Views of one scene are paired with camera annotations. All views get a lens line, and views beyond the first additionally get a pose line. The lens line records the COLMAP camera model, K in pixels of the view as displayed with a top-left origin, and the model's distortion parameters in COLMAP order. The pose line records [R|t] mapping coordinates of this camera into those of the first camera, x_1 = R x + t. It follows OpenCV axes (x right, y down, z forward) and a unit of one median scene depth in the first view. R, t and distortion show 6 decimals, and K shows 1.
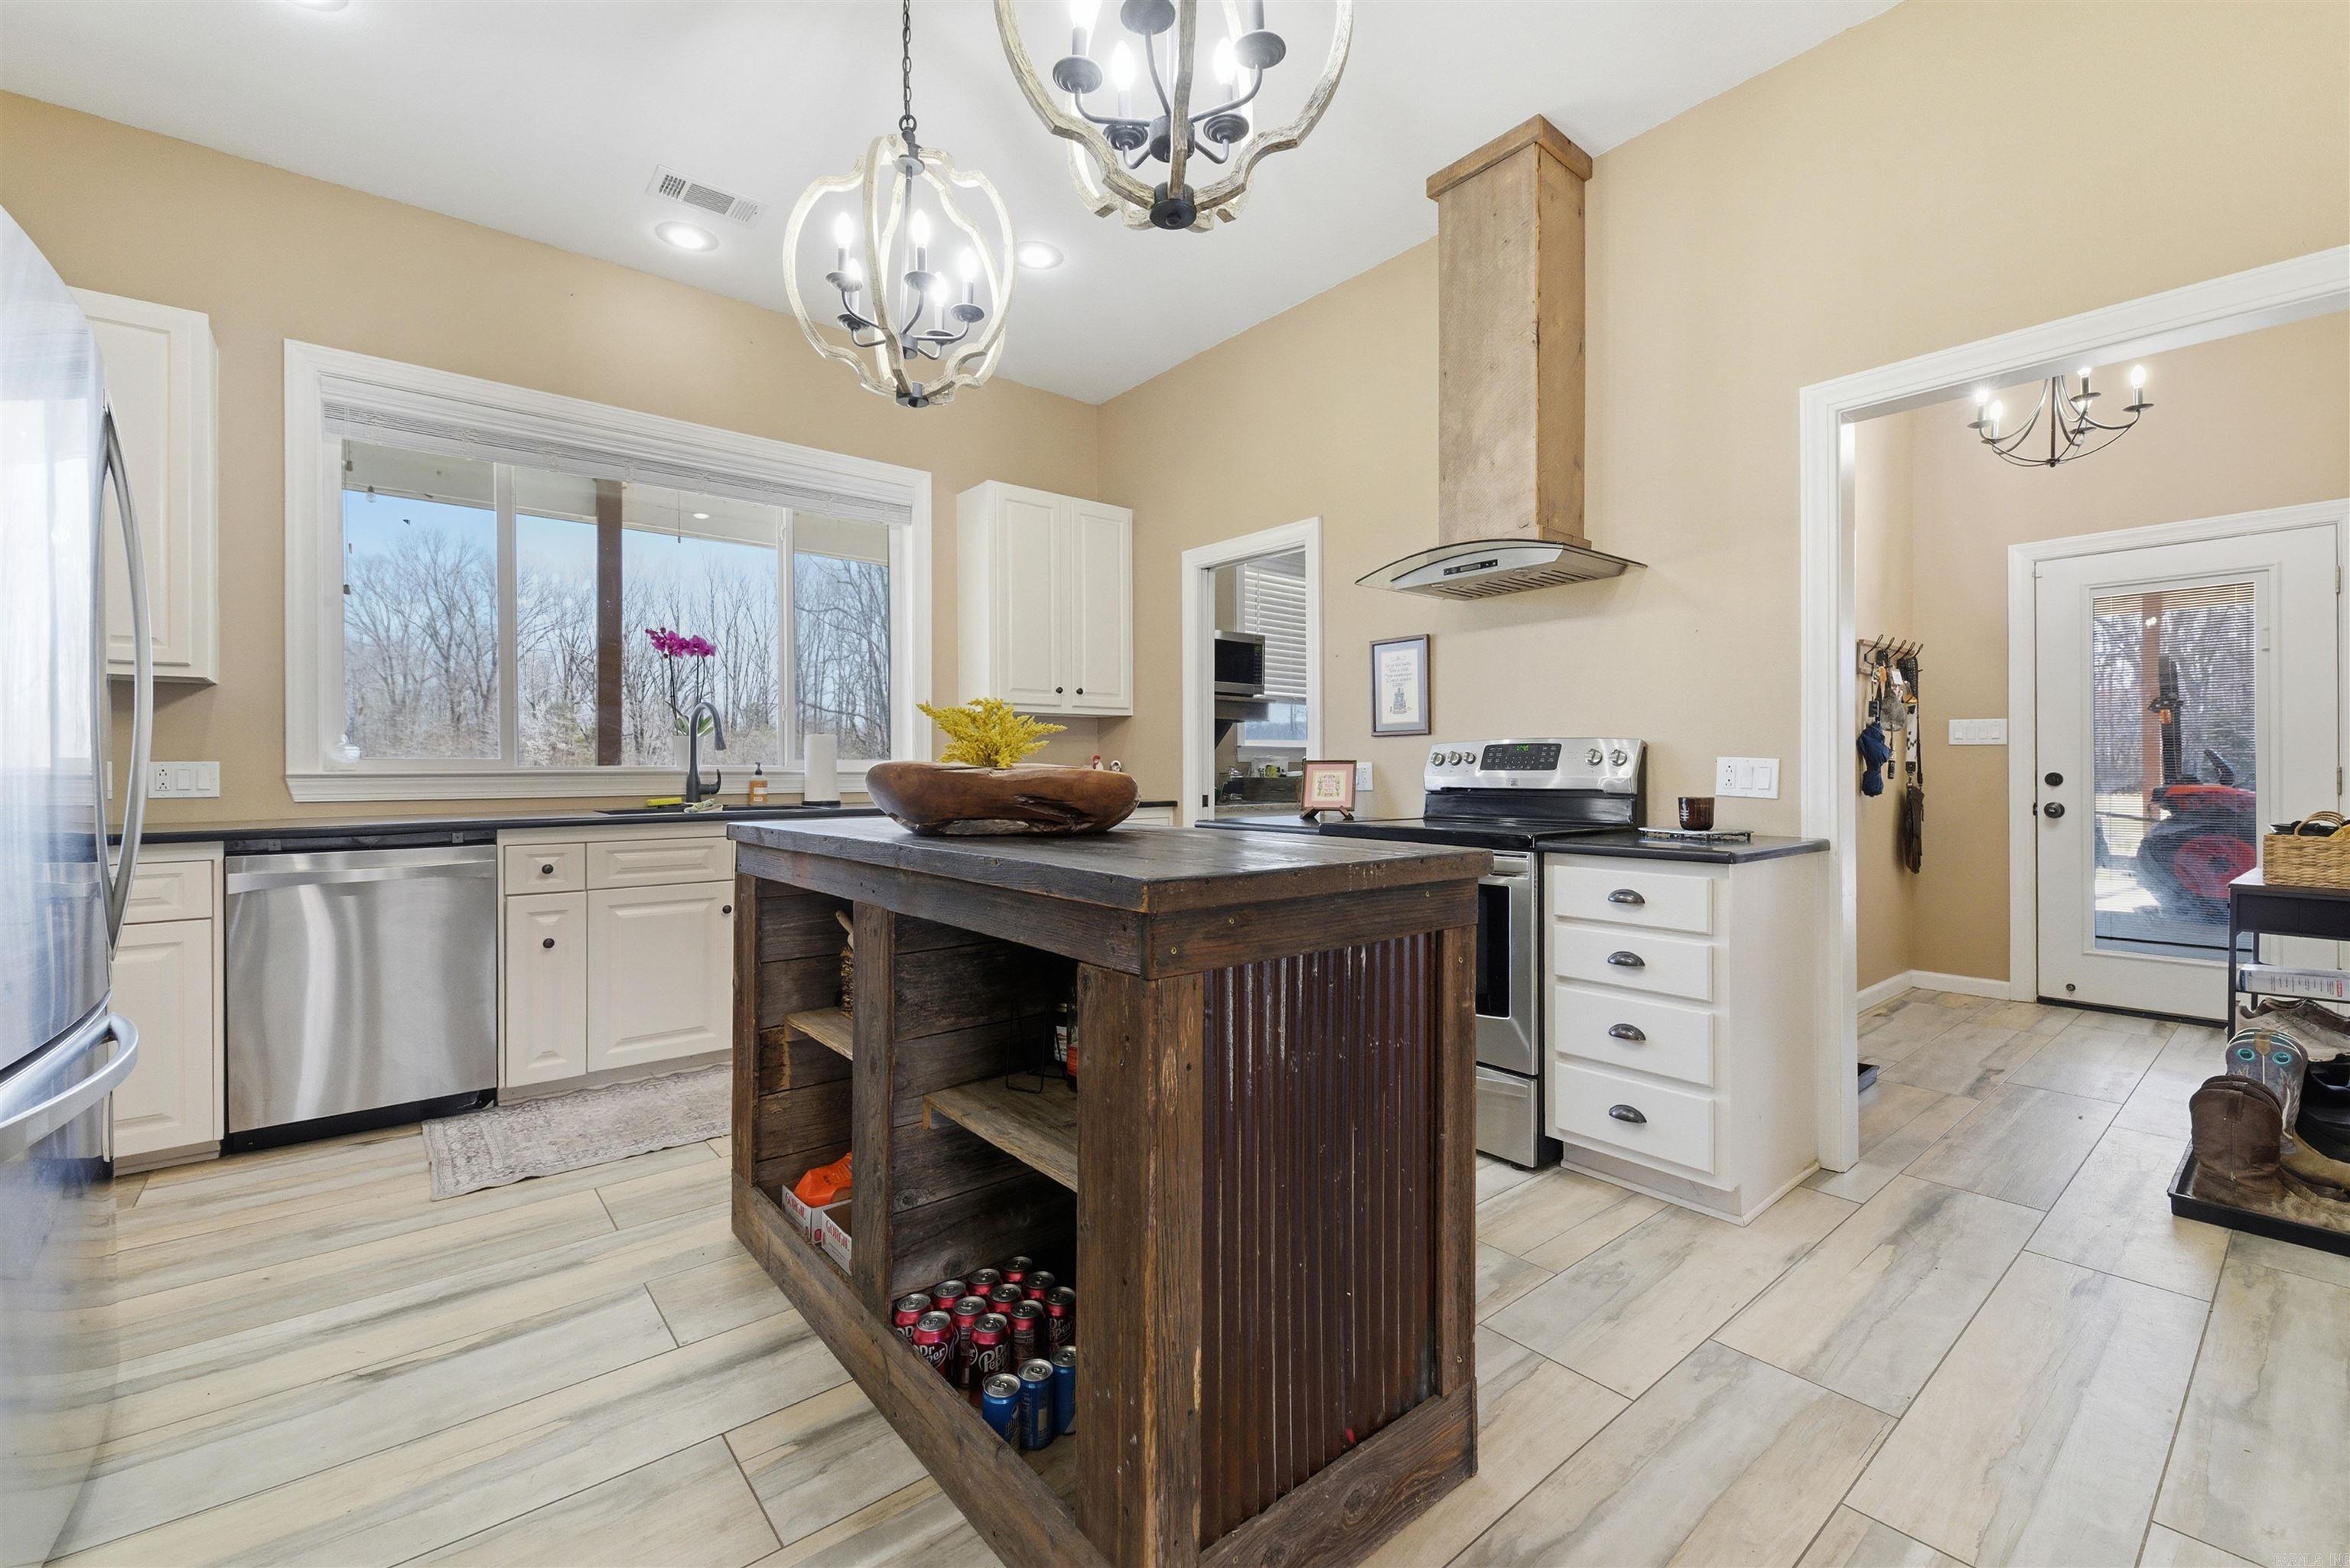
lens RADIAL K [[974.1, 0, 1169.2], [0, 974.1, 771.2], [0, 0, 1]] dist [-0.000206, -0.000601]
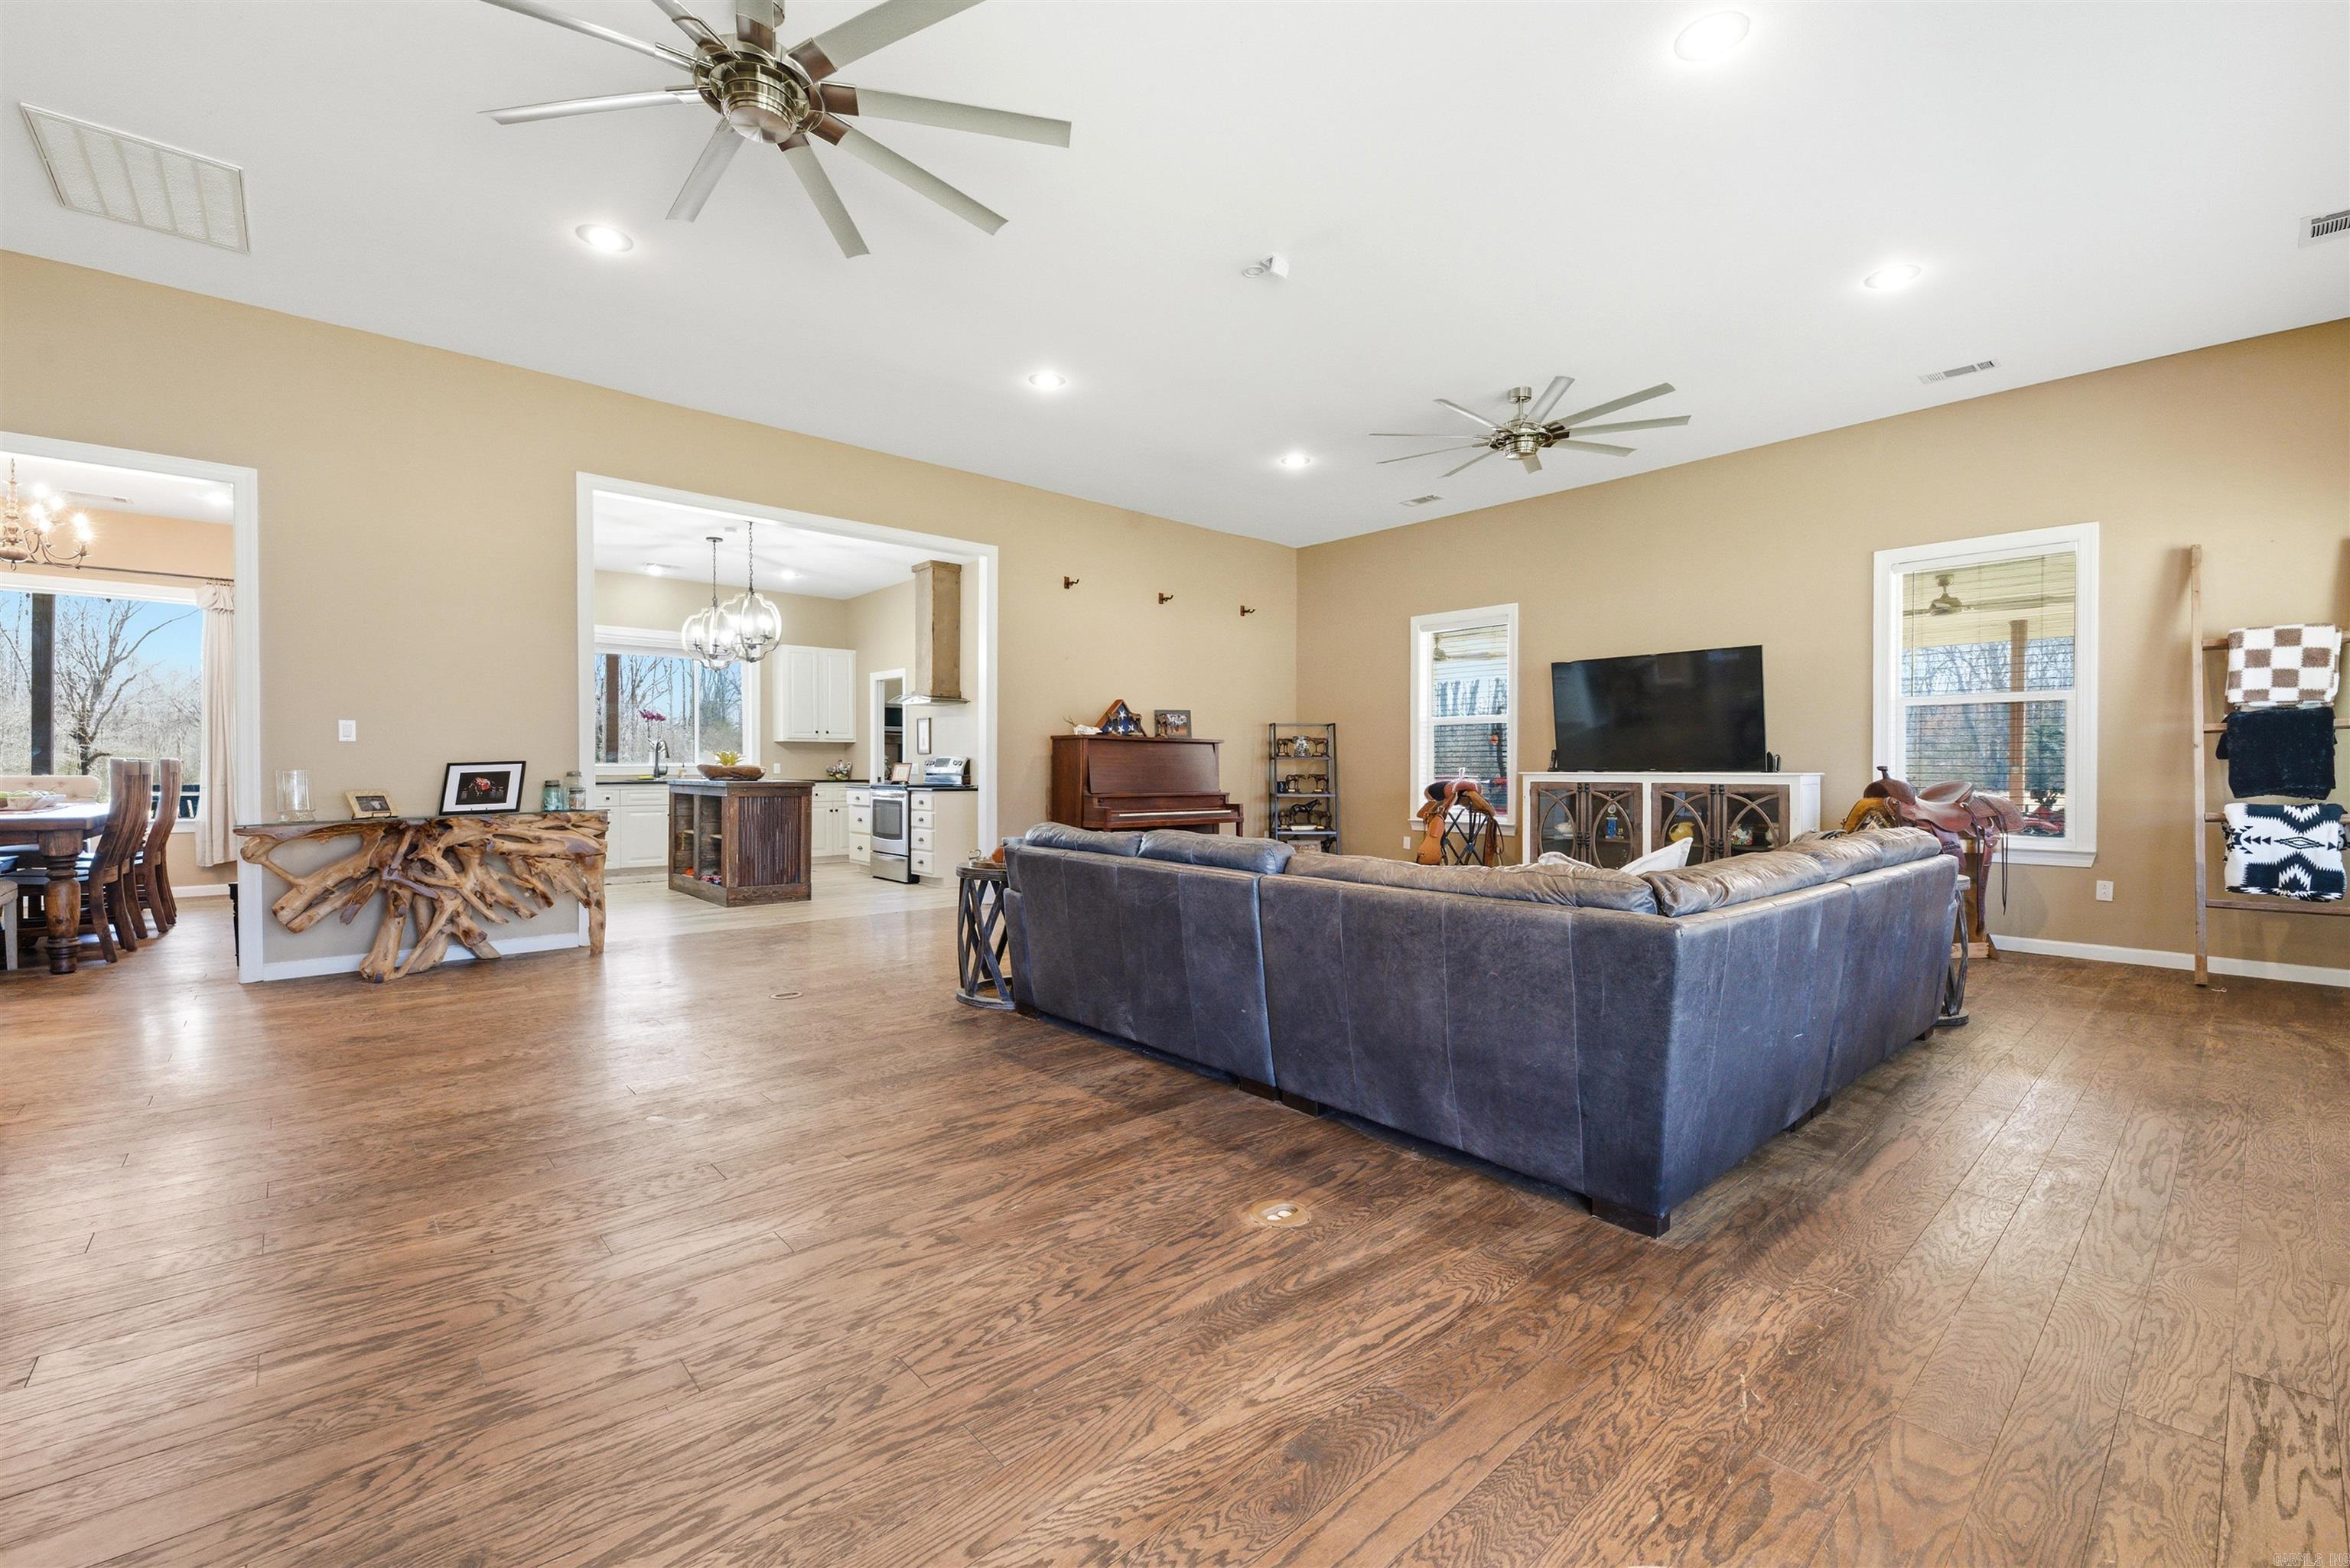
lens RADIAL K [[974.1, 0, 1169.2], [0, 974.1, 771.2], [0, 0, 1]] dist [-0.000206, -0.000601]
pose [[0.999364, 0.004431, 0.035397, 0.859822], [-0.004475, 0.999989, 0.001189, 0.004134], [-0.035392, -0.001347, 0.999373, -1.801205]]
